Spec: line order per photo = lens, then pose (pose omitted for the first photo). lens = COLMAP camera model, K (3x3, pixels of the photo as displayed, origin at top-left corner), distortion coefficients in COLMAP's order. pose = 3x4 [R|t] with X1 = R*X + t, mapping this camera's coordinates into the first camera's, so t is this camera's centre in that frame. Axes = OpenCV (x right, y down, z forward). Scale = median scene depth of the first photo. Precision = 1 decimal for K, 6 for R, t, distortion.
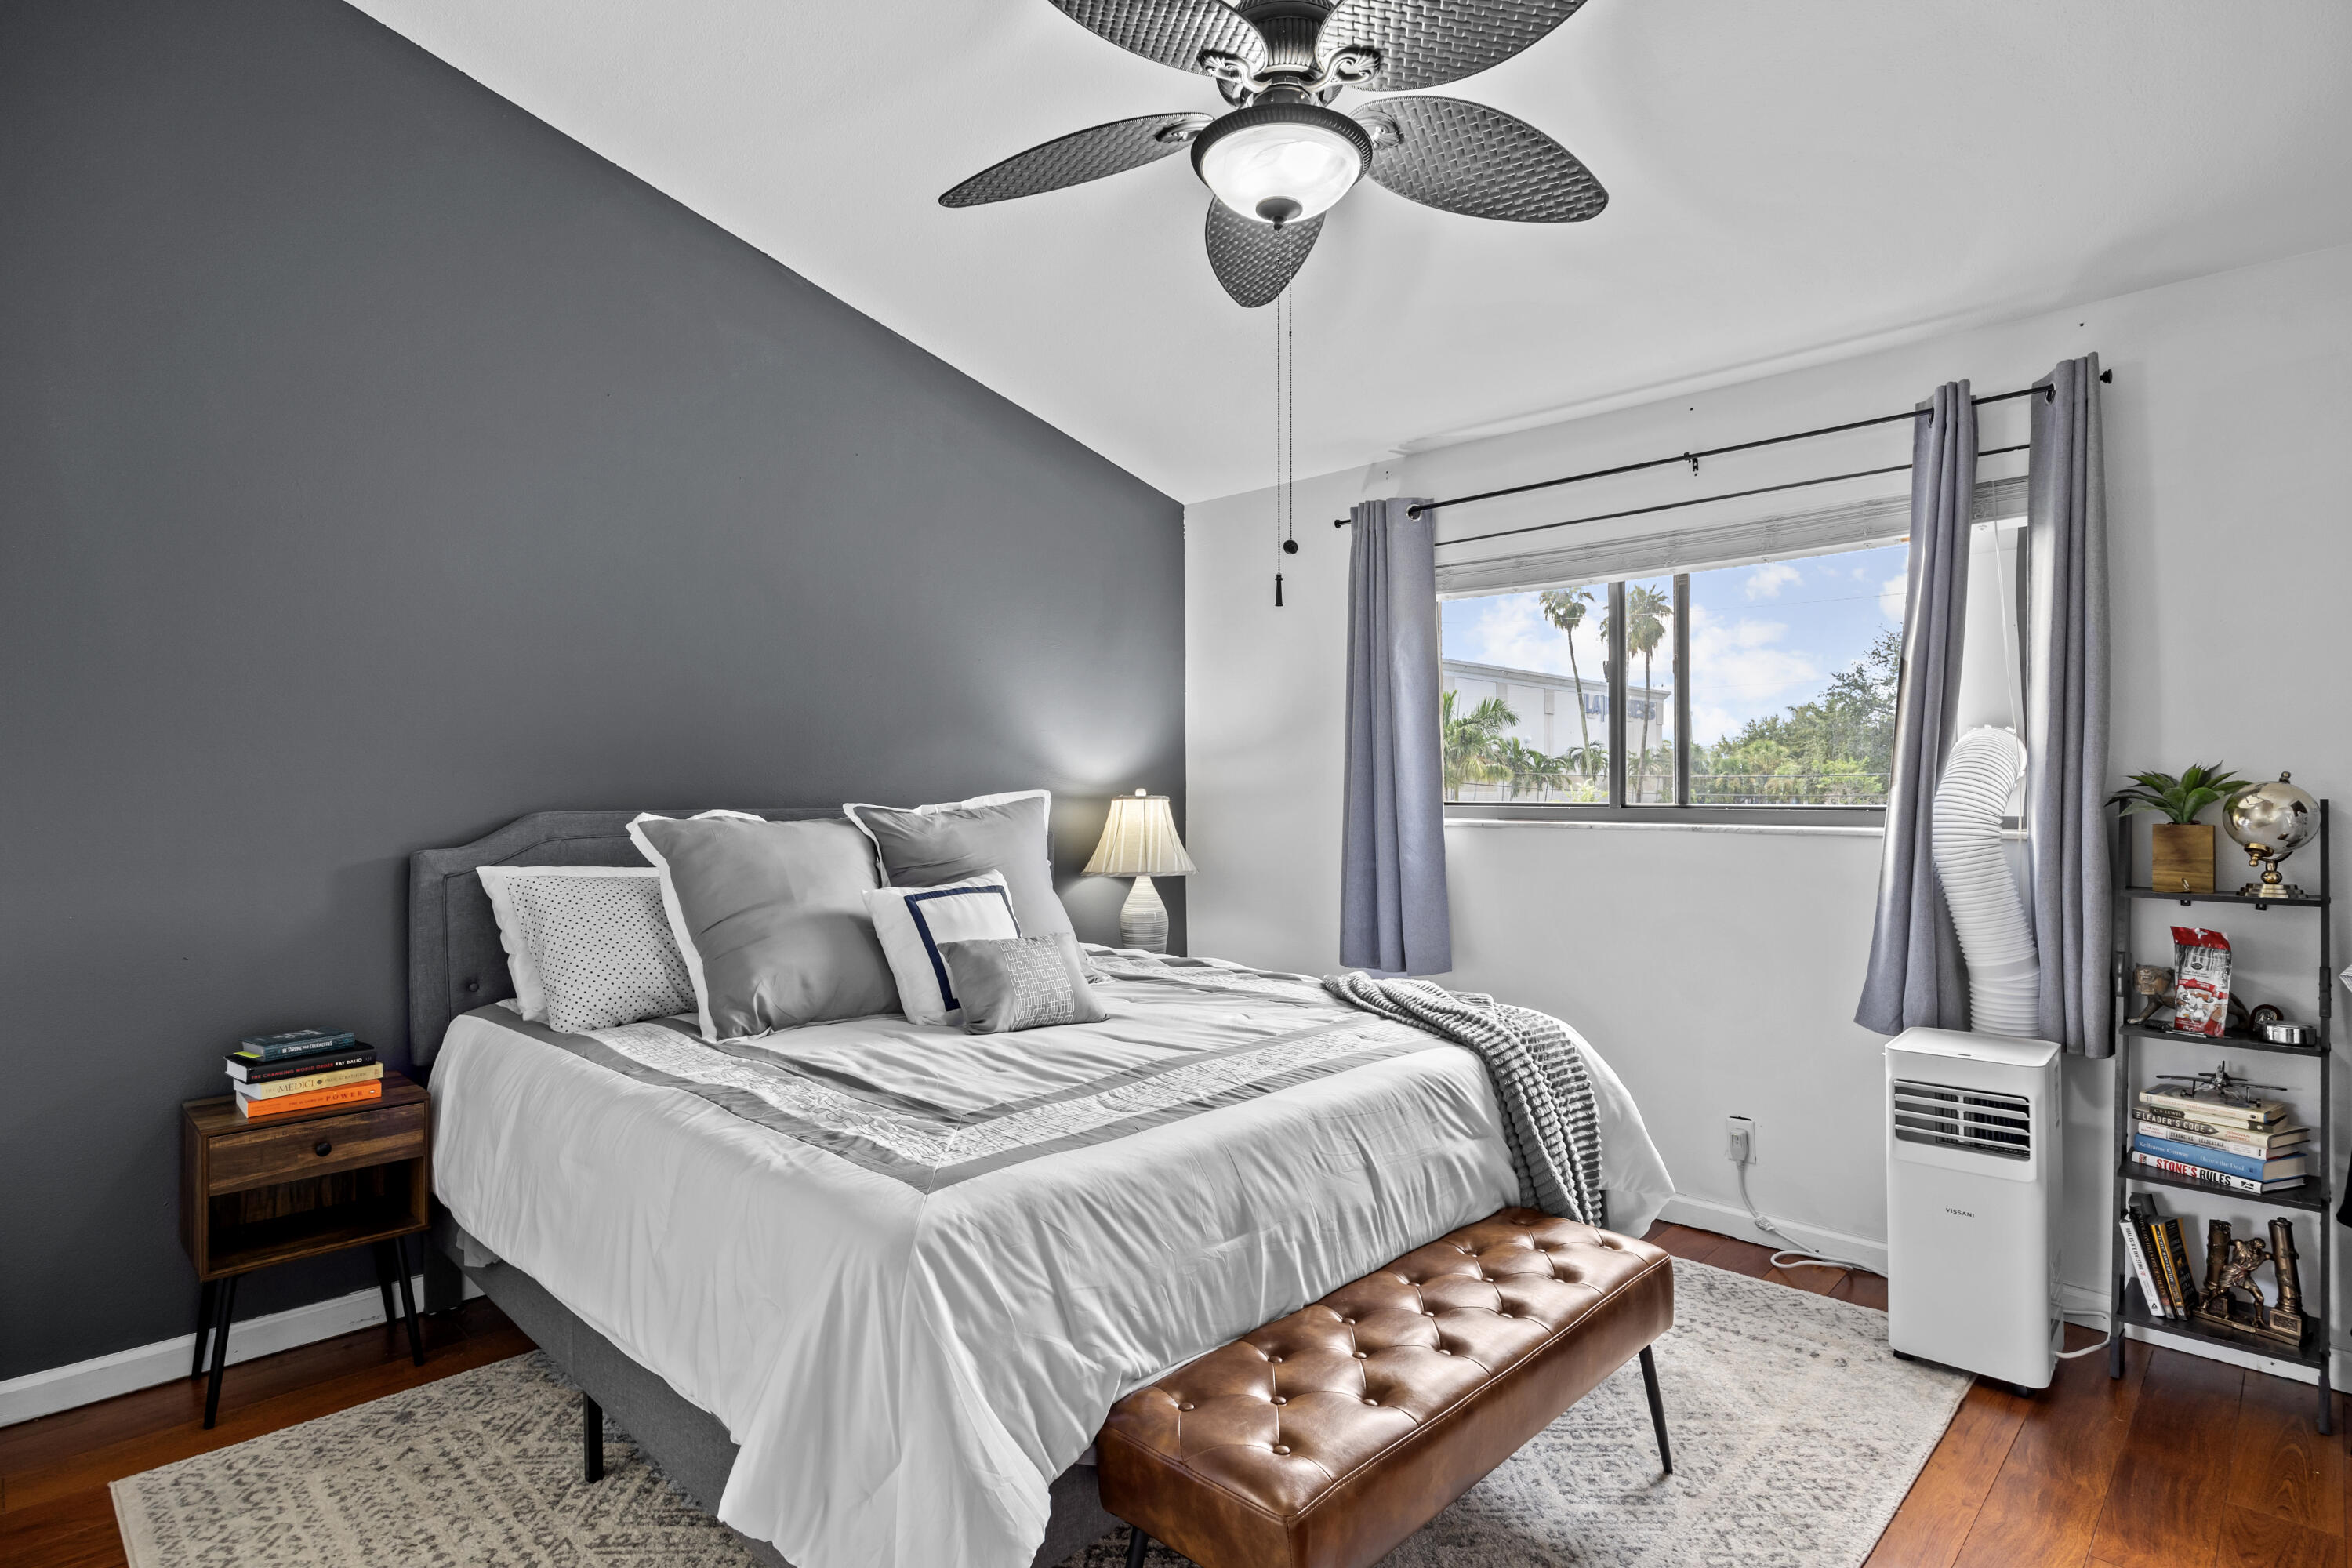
lens RADIAL K [[1203.1, 0, 1166.1], [0, 1203.1, 783.8], [0, 0, 1]] dist [0.006070, 0.000594]
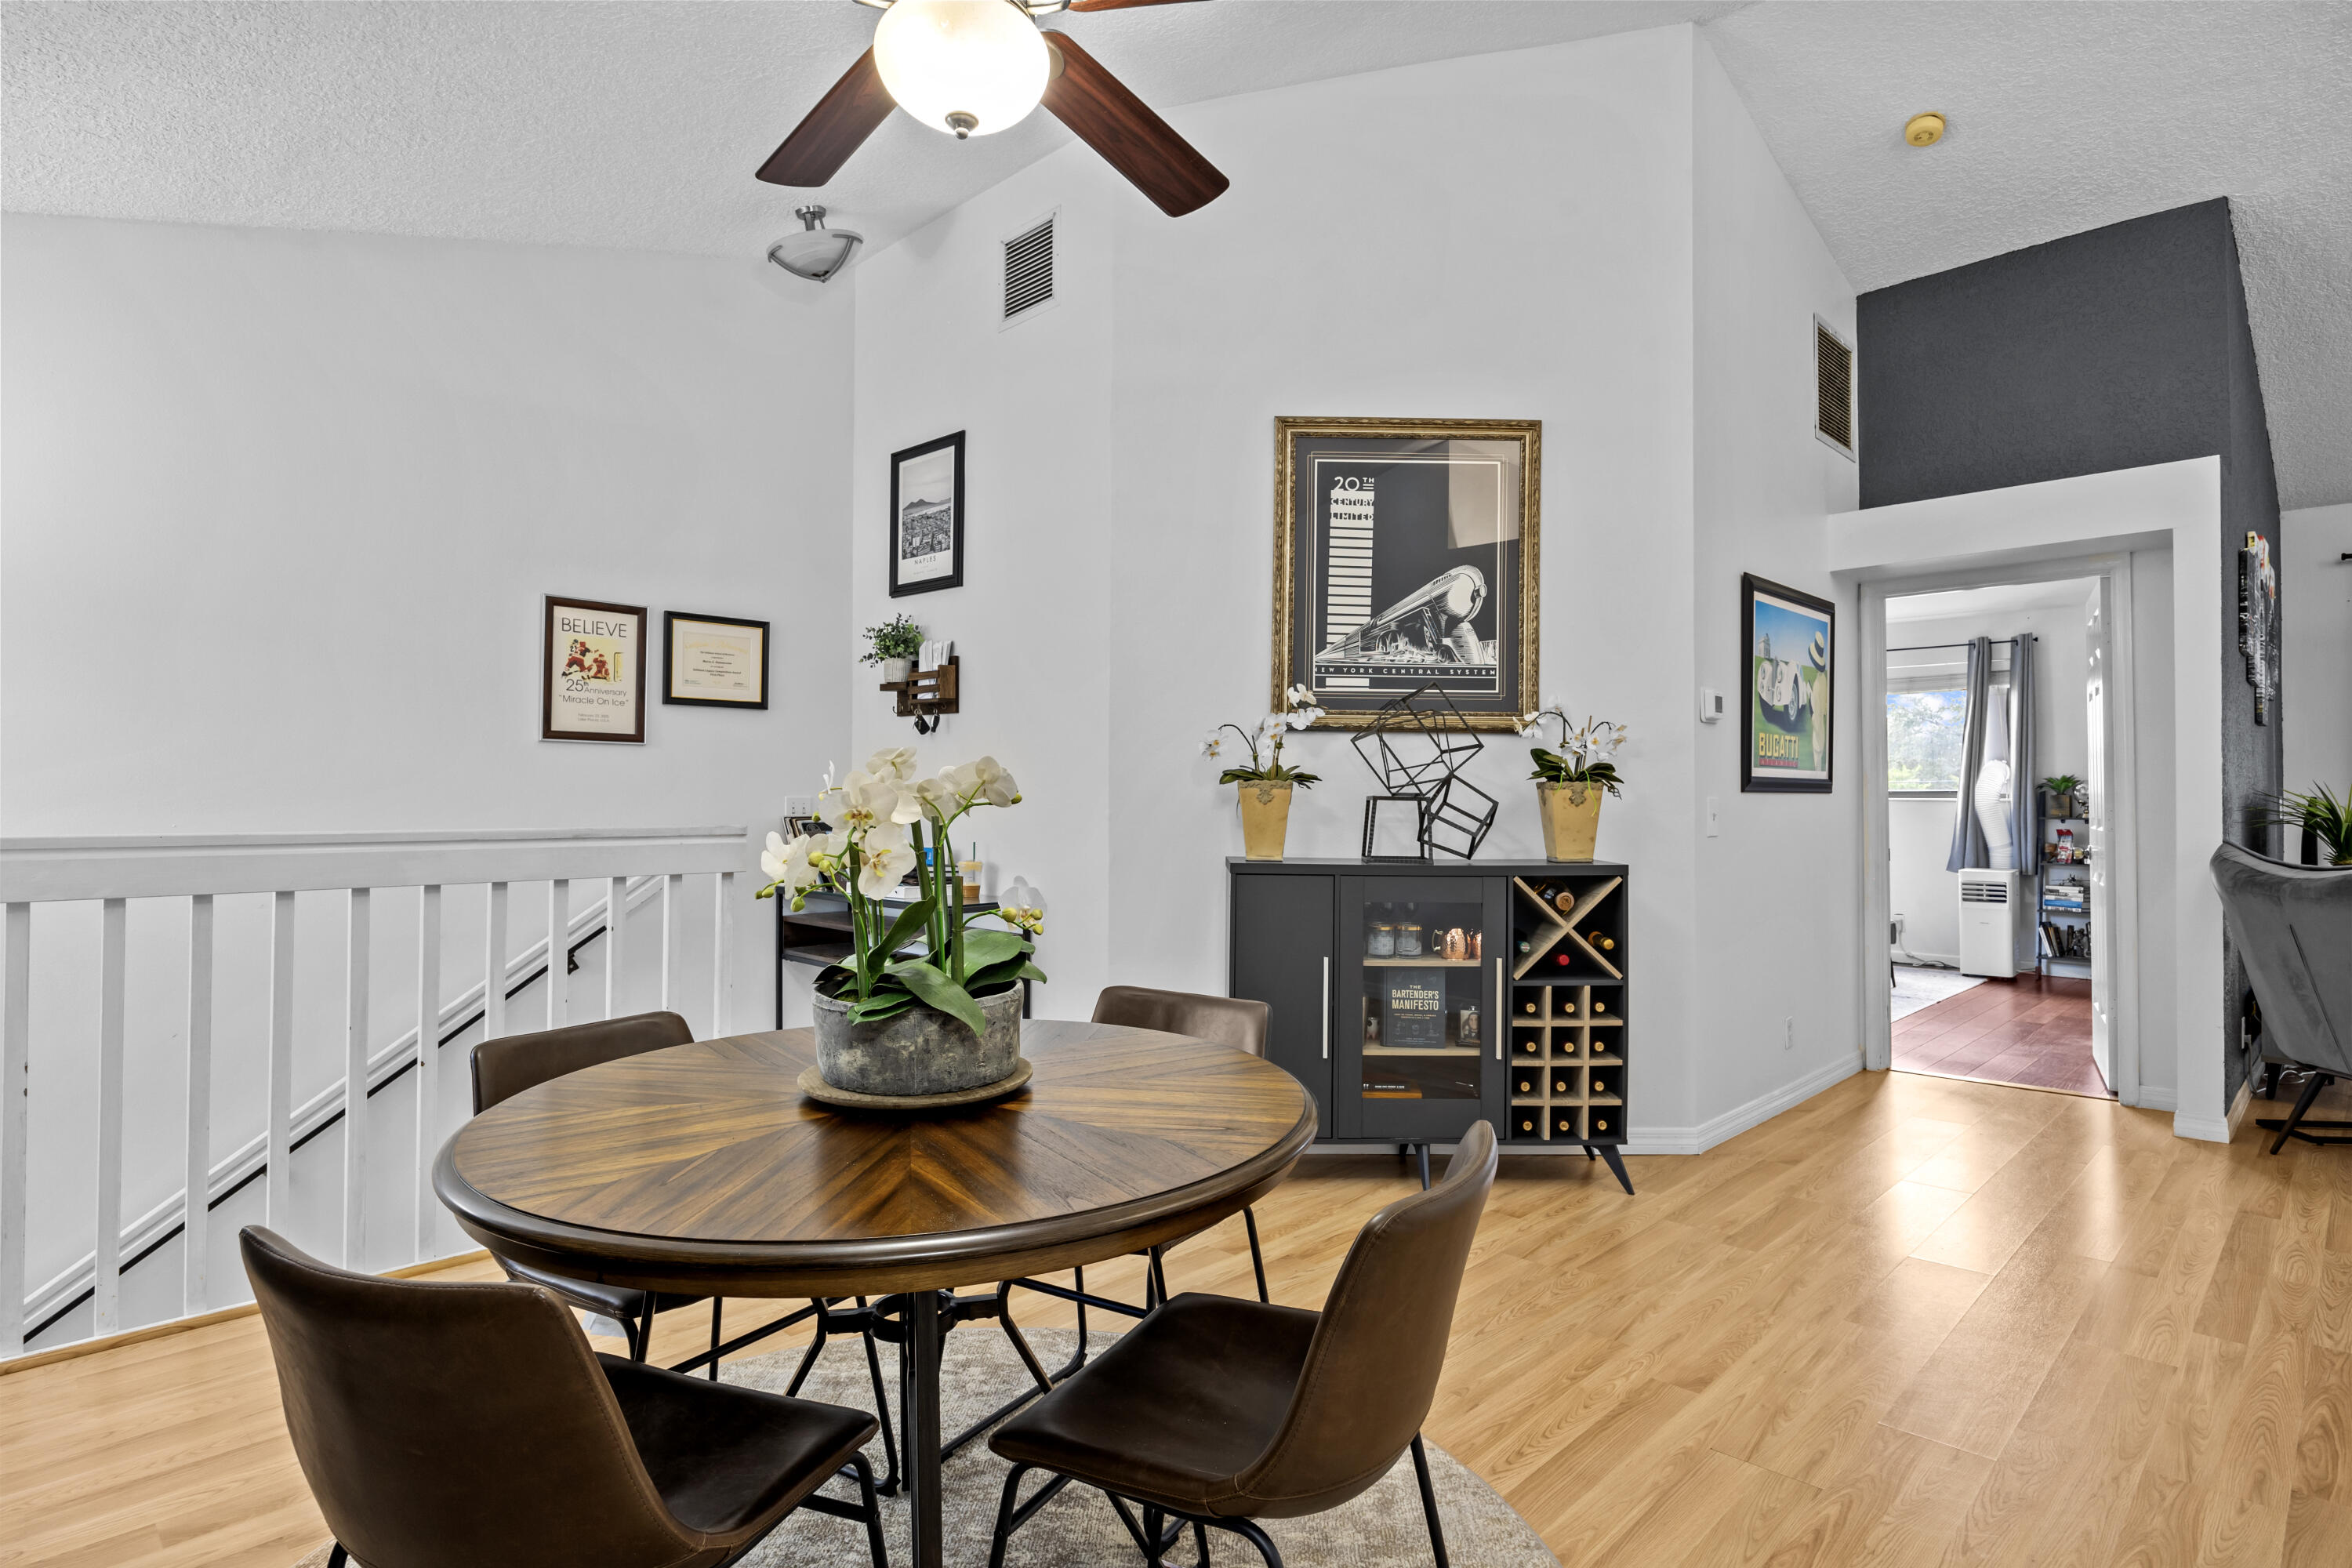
lens RADIAL K [[1248.3, 0, 1173.4], [0, 1248.3, 788.2], [0, 0, 1]] dist [0.016931, -0.000119]
pose [[0.999983, 0.000570, -0.005787, -1.258168], [-0.000581, 0.999998, -0.001955, 0.023851], [0.005786, 0.001959, 0.999981, -2.007527]]
